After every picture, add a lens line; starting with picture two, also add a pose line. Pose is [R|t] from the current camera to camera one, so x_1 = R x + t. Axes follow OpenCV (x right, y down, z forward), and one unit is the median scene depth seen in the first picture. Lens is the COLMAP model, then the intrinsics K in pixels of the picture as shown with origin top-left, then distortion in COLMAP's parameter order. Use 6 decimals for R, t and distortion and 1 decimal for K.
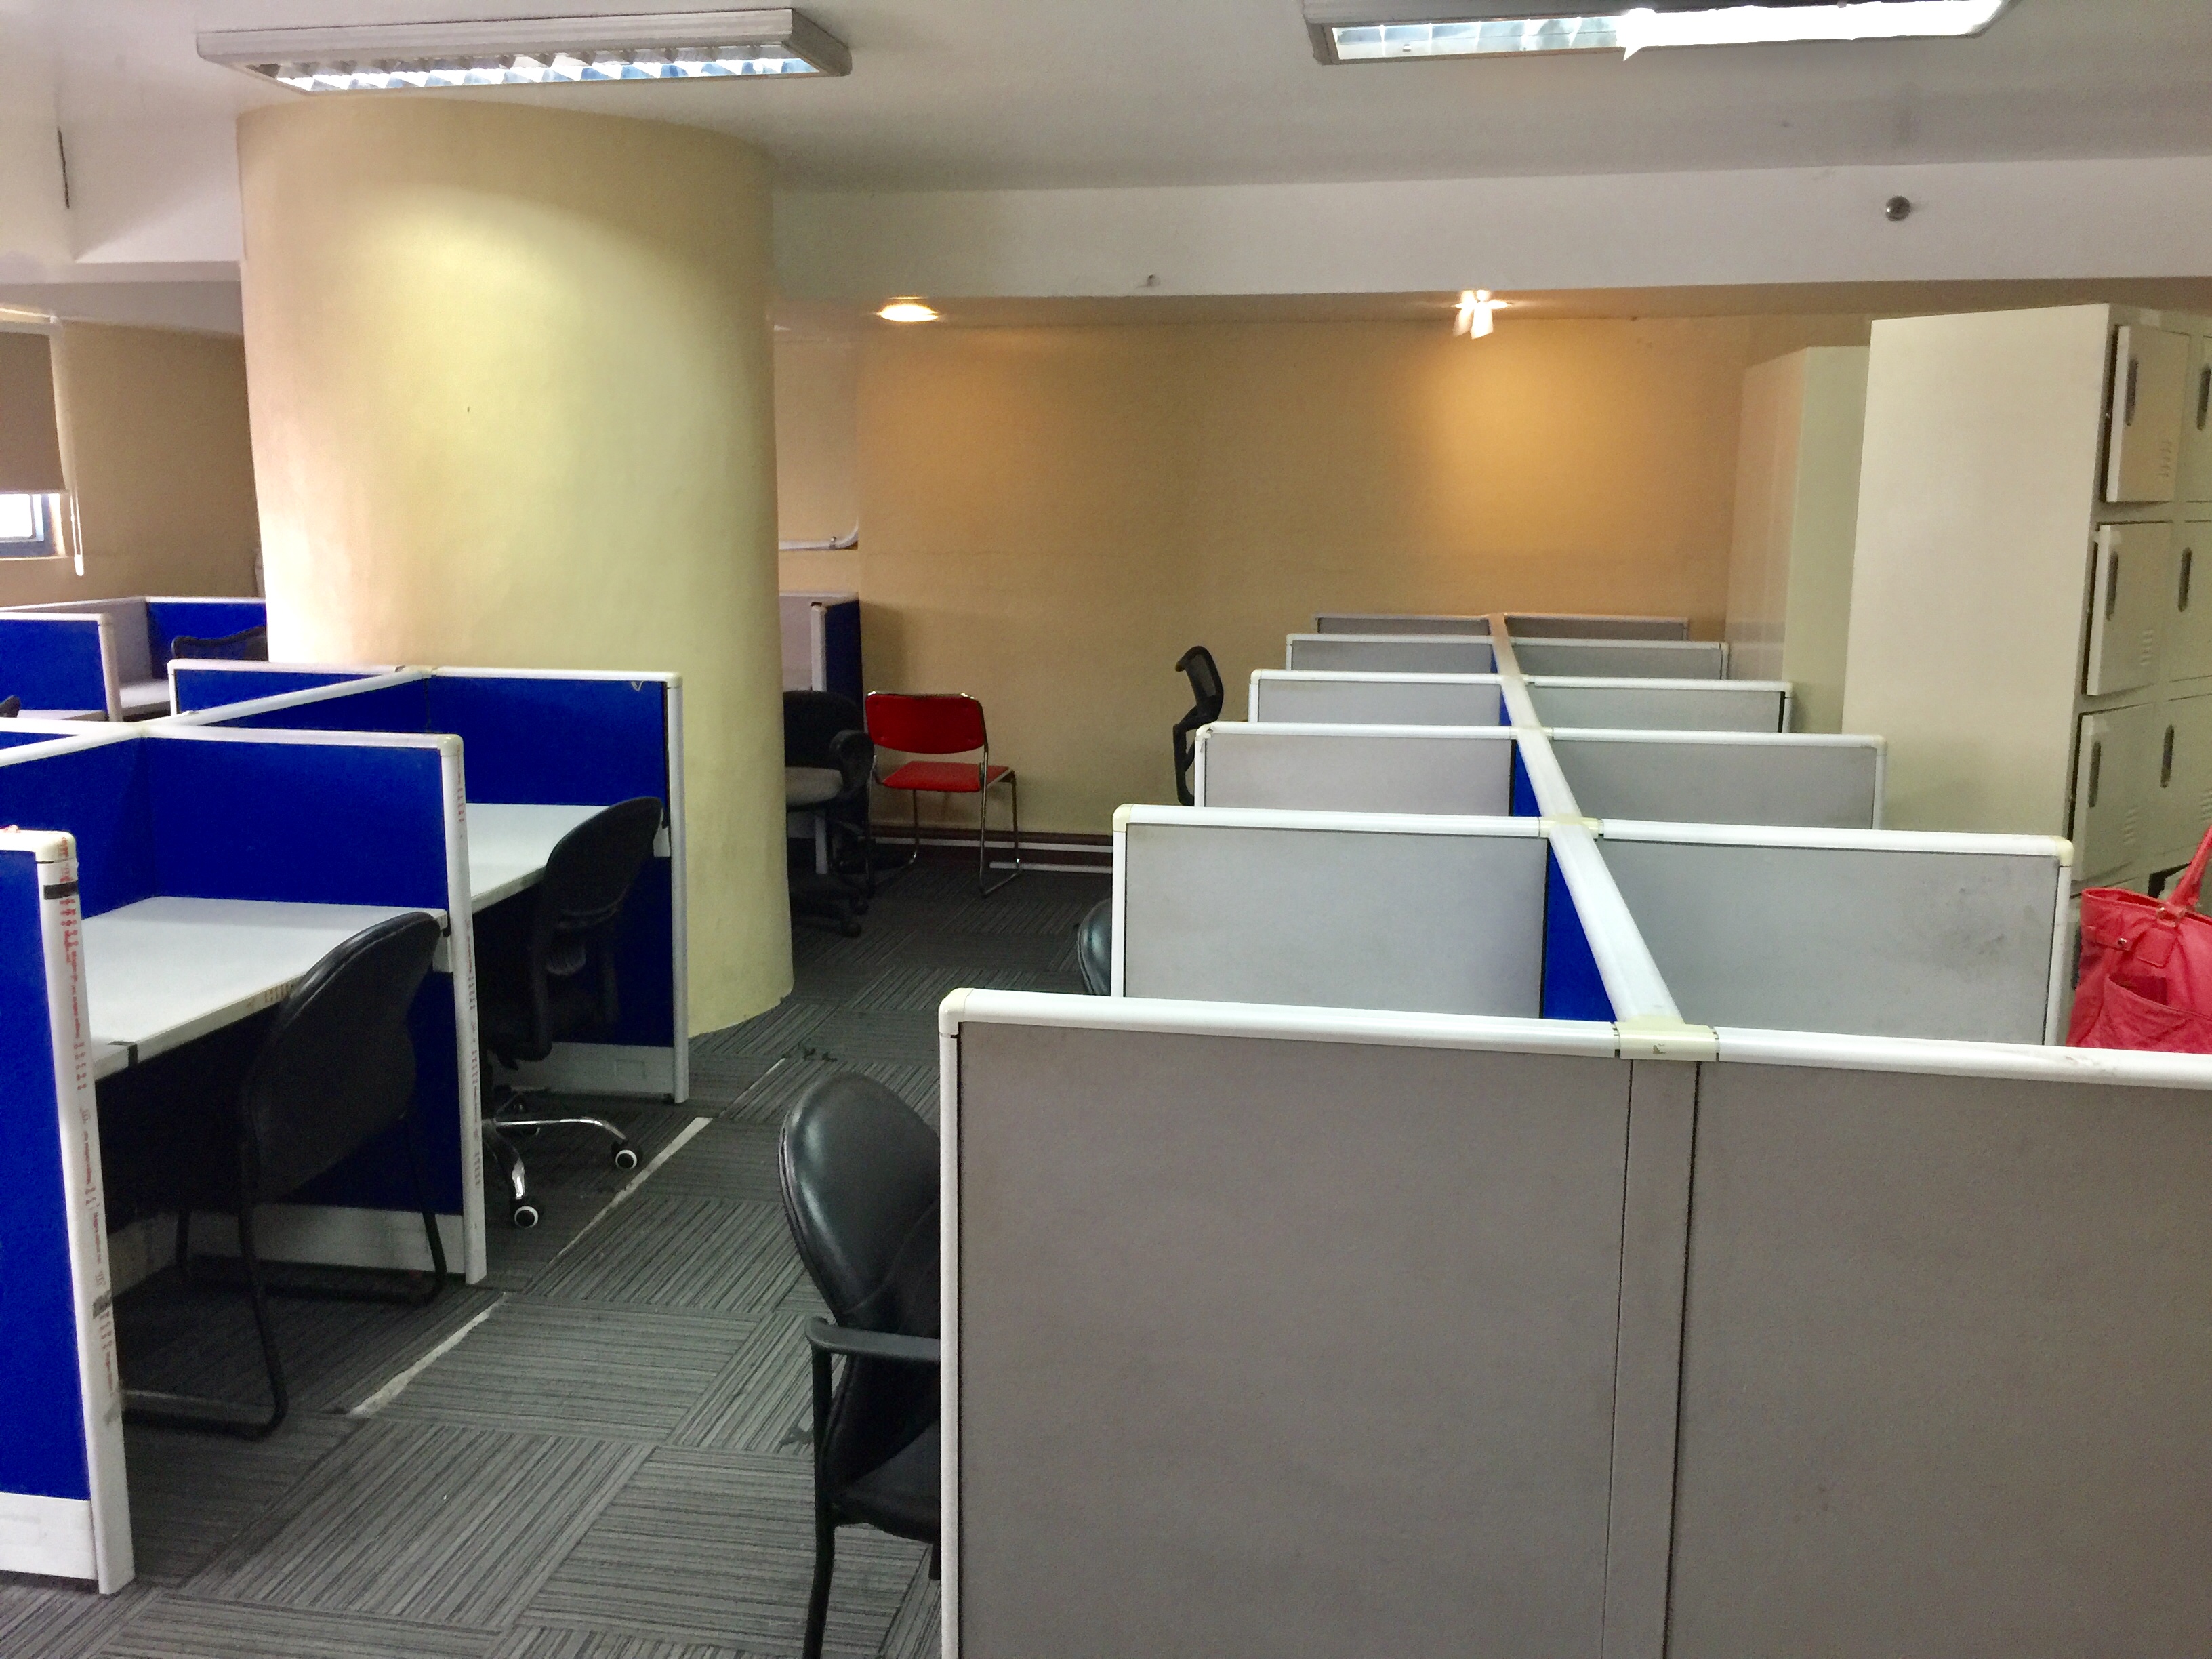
lens RADIAL K [[1934.5, 0, 1084.4], [0, 1934.5, 828.4], [0, 0, 1]] dist [0.107500, -0.160183]
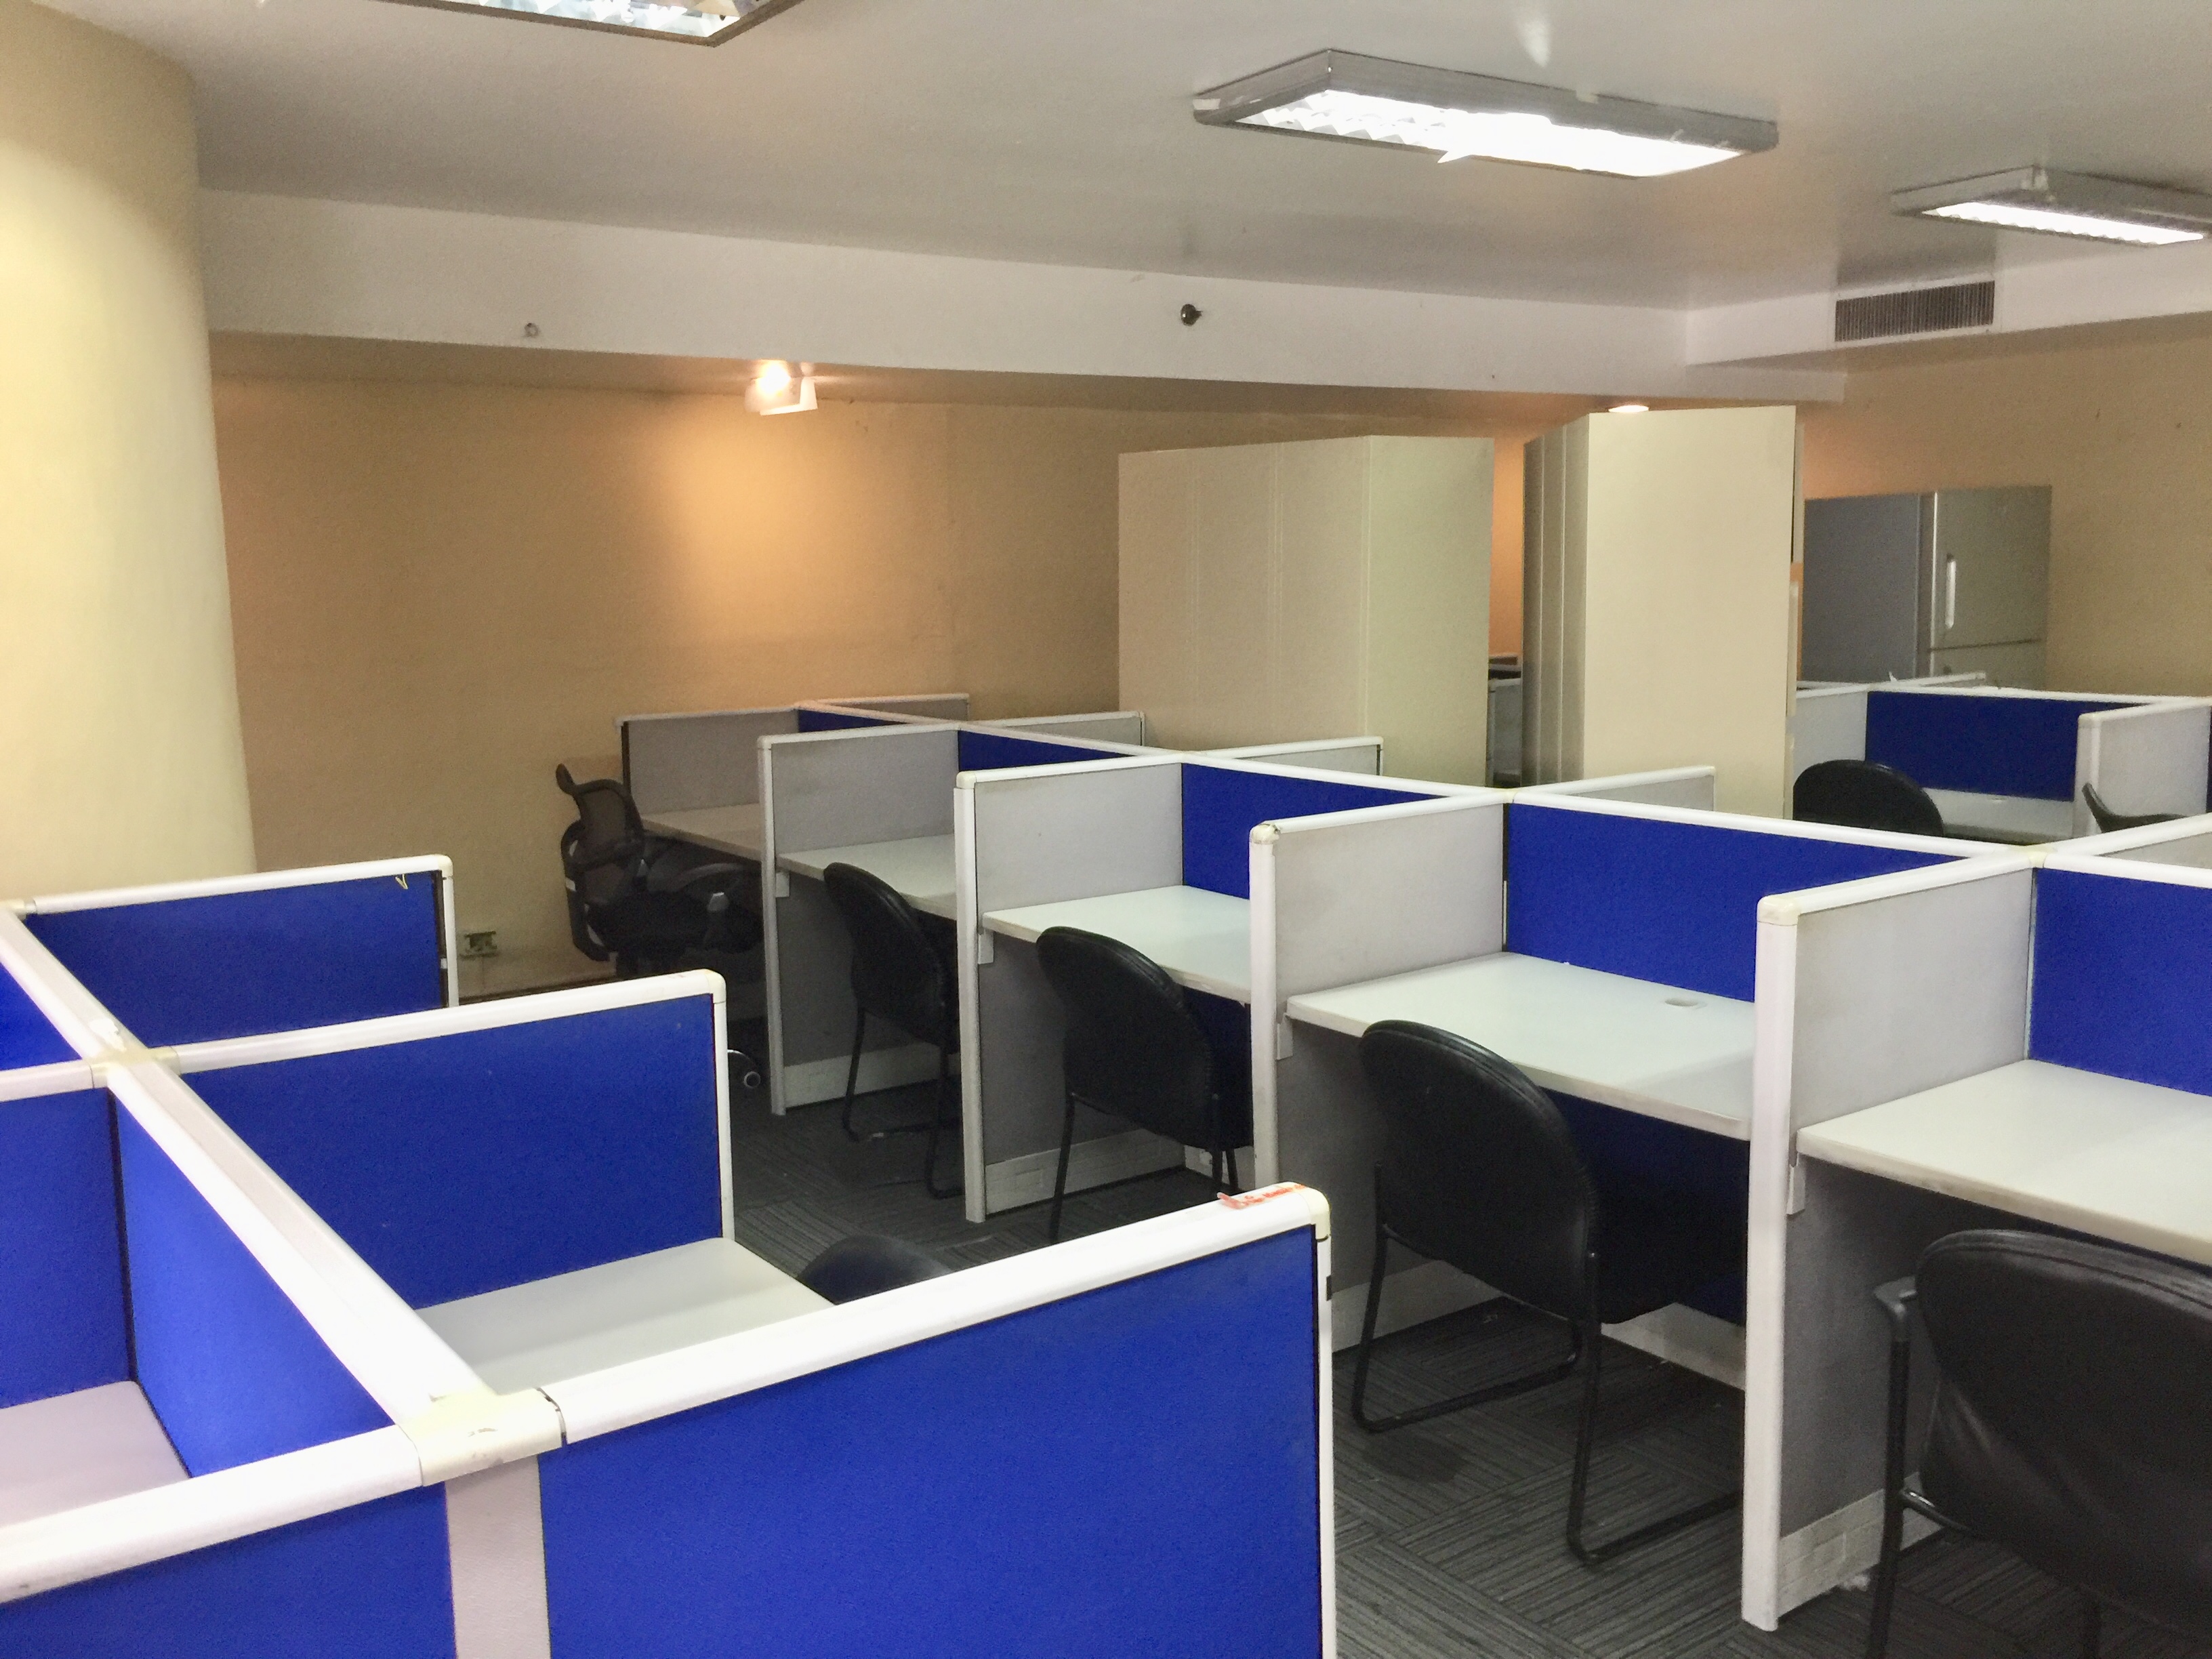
lens RADIAL K [[1934.5, 0, 1084.4], [0, 1934.5, 828.4], [0, 0, 1]] dist [0.107500, -0.160183]
pose [[0.703429, -0.117321, 0.701016, -0.435271], [0.146988, 0.988974, 0.018019, -0.055666], [-0.695400, 0.090366, 0.712918, 0.280457]]
